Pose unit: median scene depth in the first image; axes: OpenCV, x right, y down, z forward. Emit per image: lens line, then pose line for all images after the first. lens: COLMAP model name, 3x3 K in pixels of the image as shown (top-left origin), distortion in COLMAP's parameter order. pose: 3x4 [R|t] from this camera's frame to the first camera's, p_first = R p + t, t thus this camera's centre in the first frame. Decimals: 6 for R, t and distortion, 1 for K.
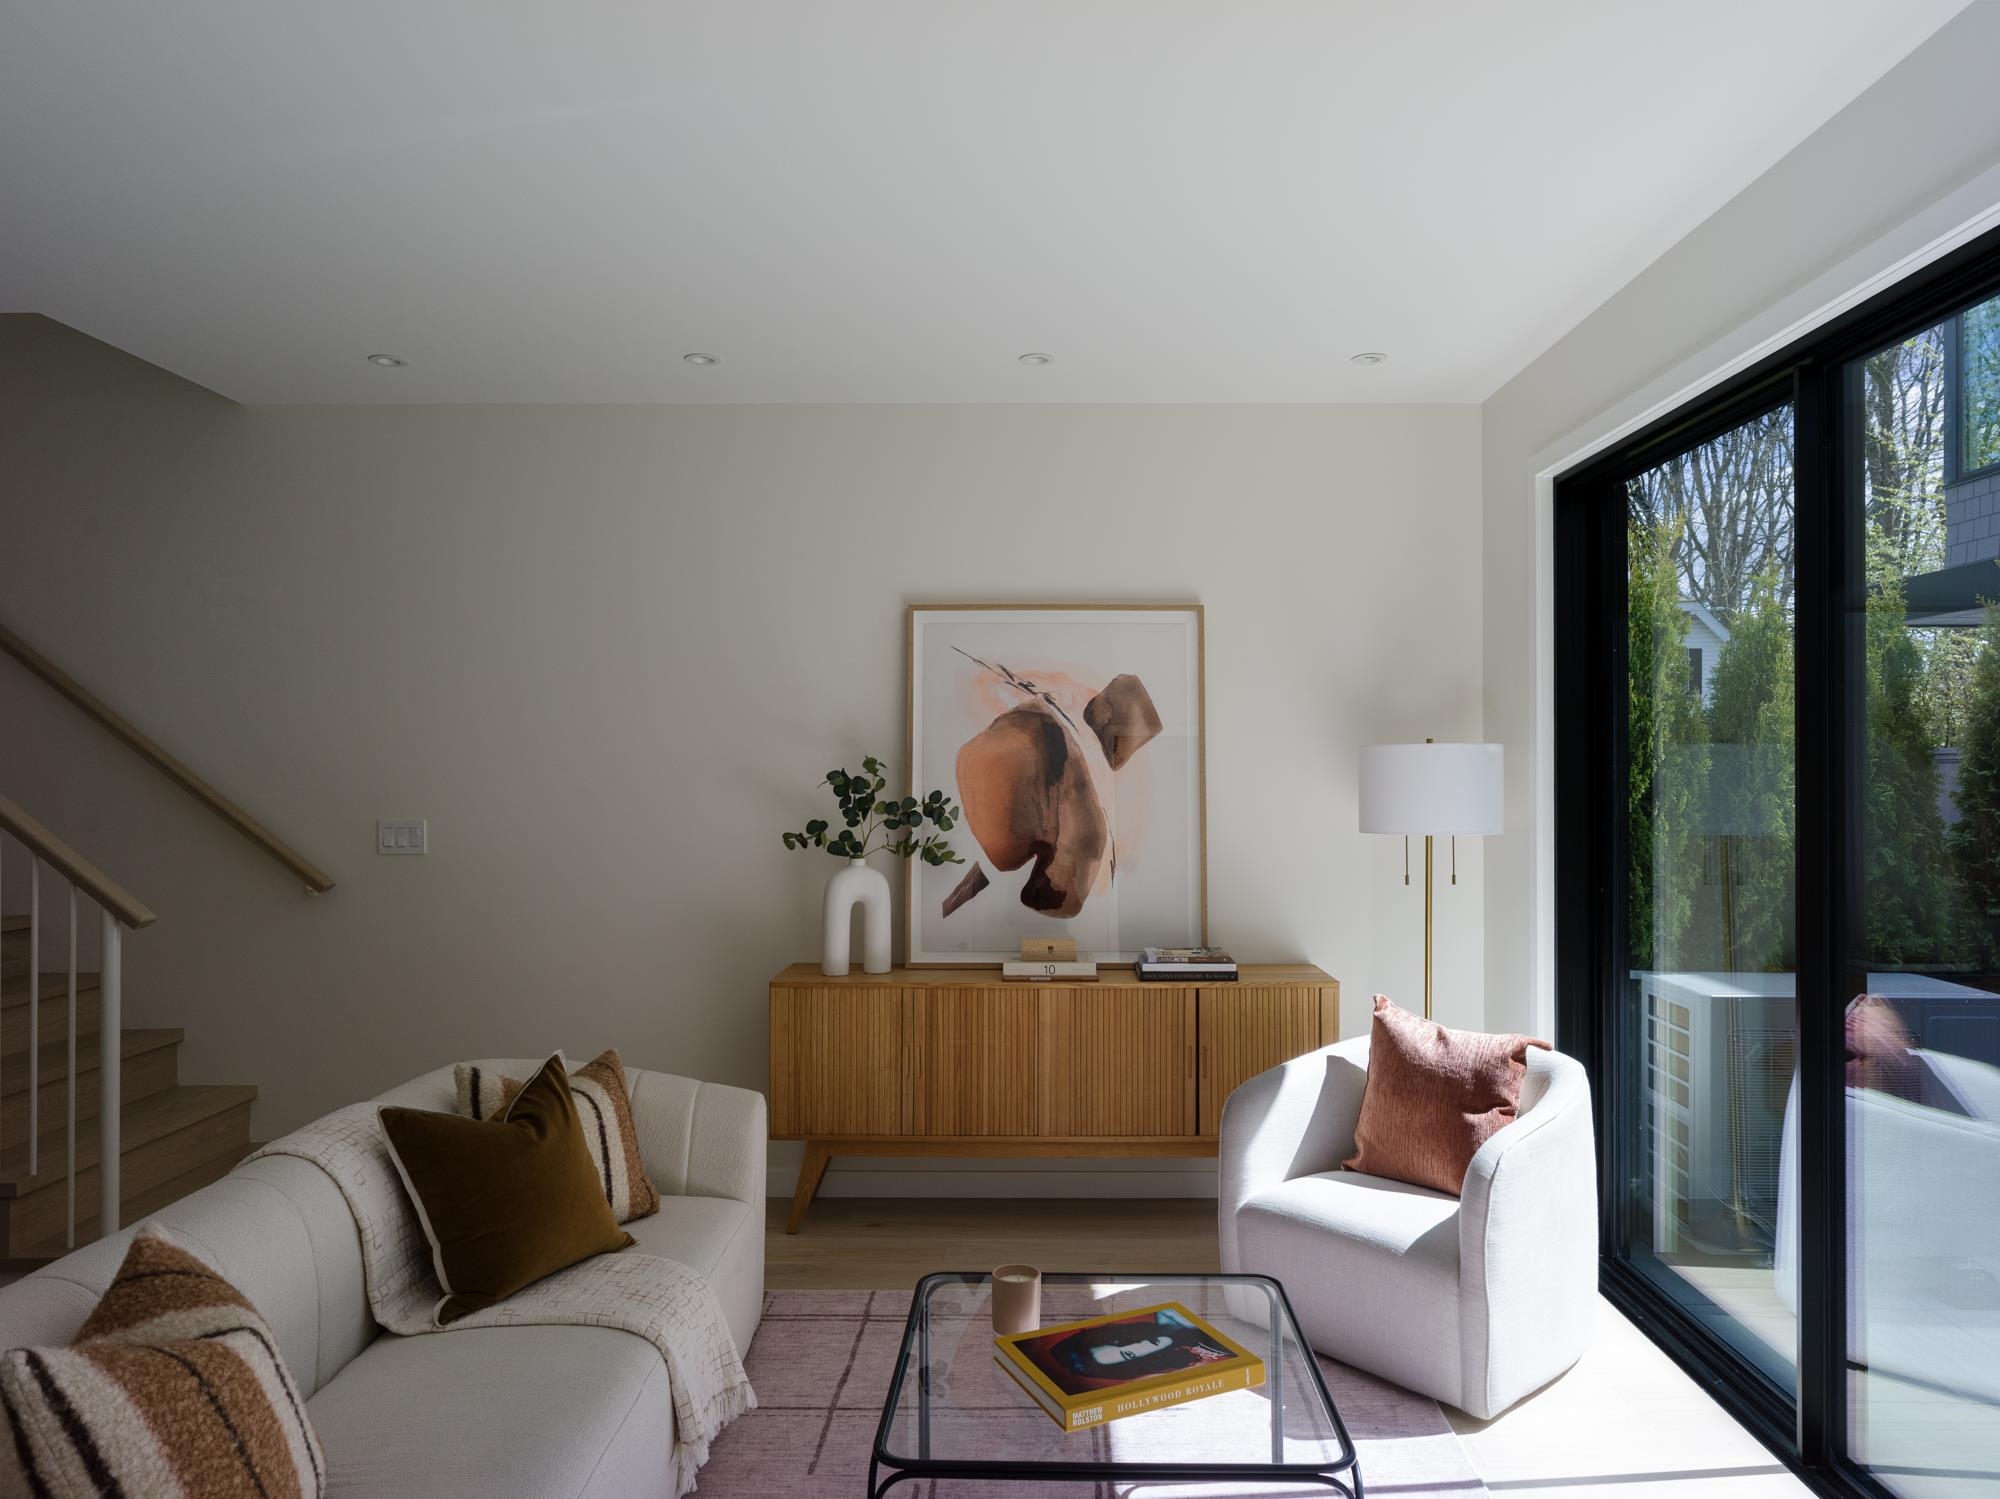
lens RADIAL K [[1367.9, 0, 1005.3], [0, 1367.9, 760.1], [0, 0, 1]] dist [0.006848, 0.006283]
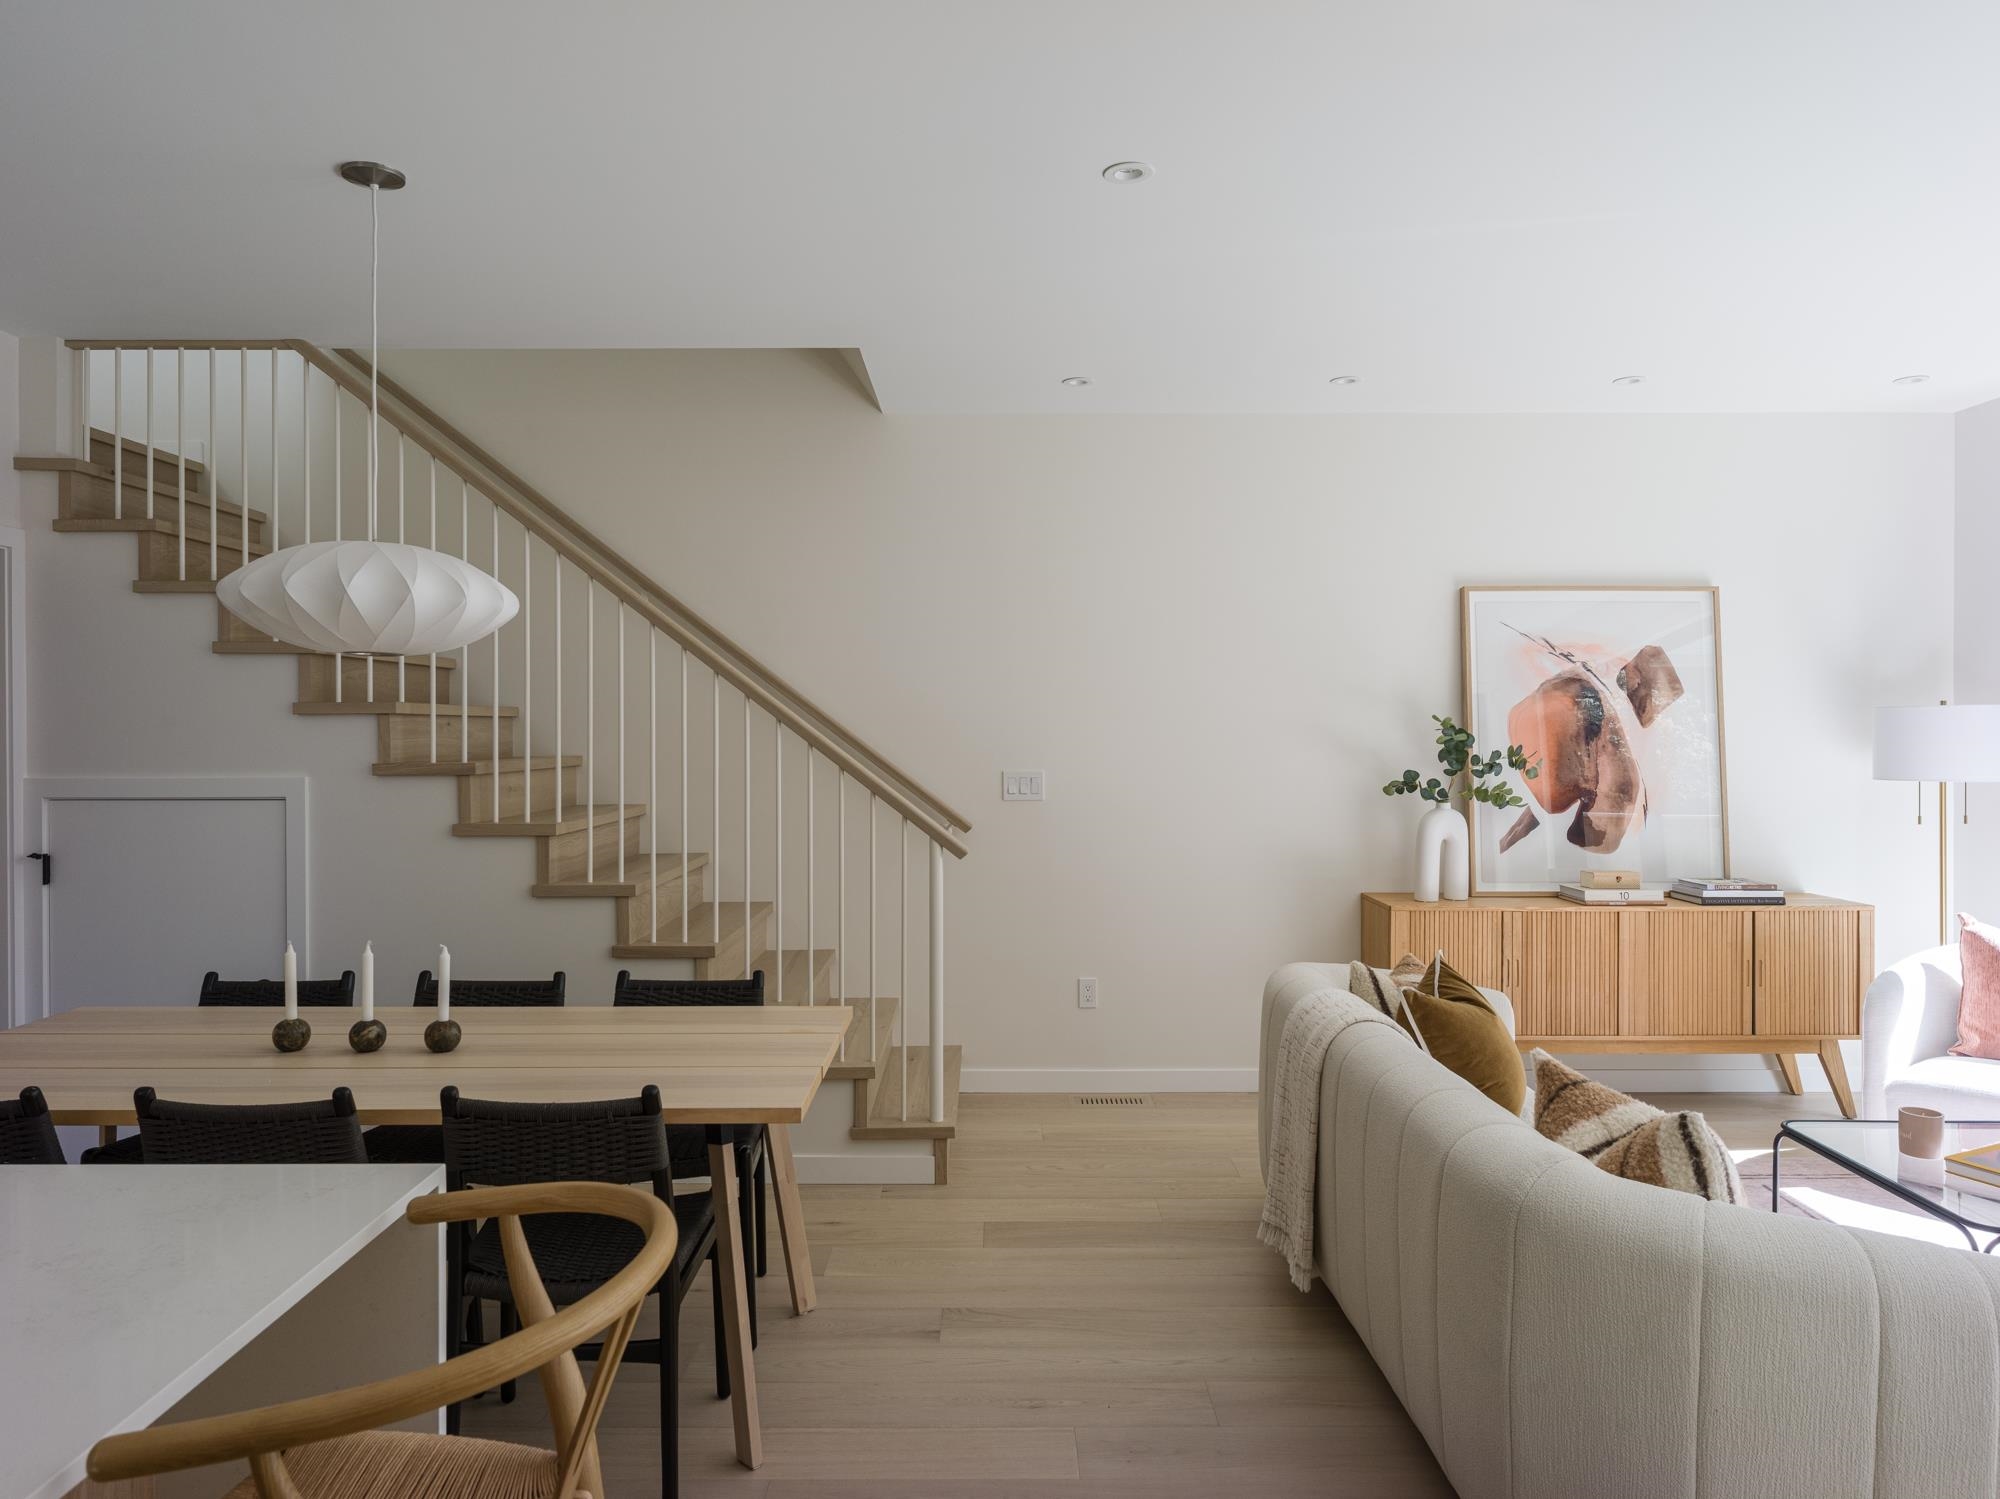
lens RADIAL K [[1367.9, 0, 995.2], [0, 1367.9, 735.6], [0, 0, 1]] dist [0.006848, 0.006283]
pose [[0.999954, -0.001179, 0.009486, -0.489514], [0.001058, 0.999917, 0.012810, -0.001376], [-0.009501, -0.012799, 0.999873, -0.168217]]
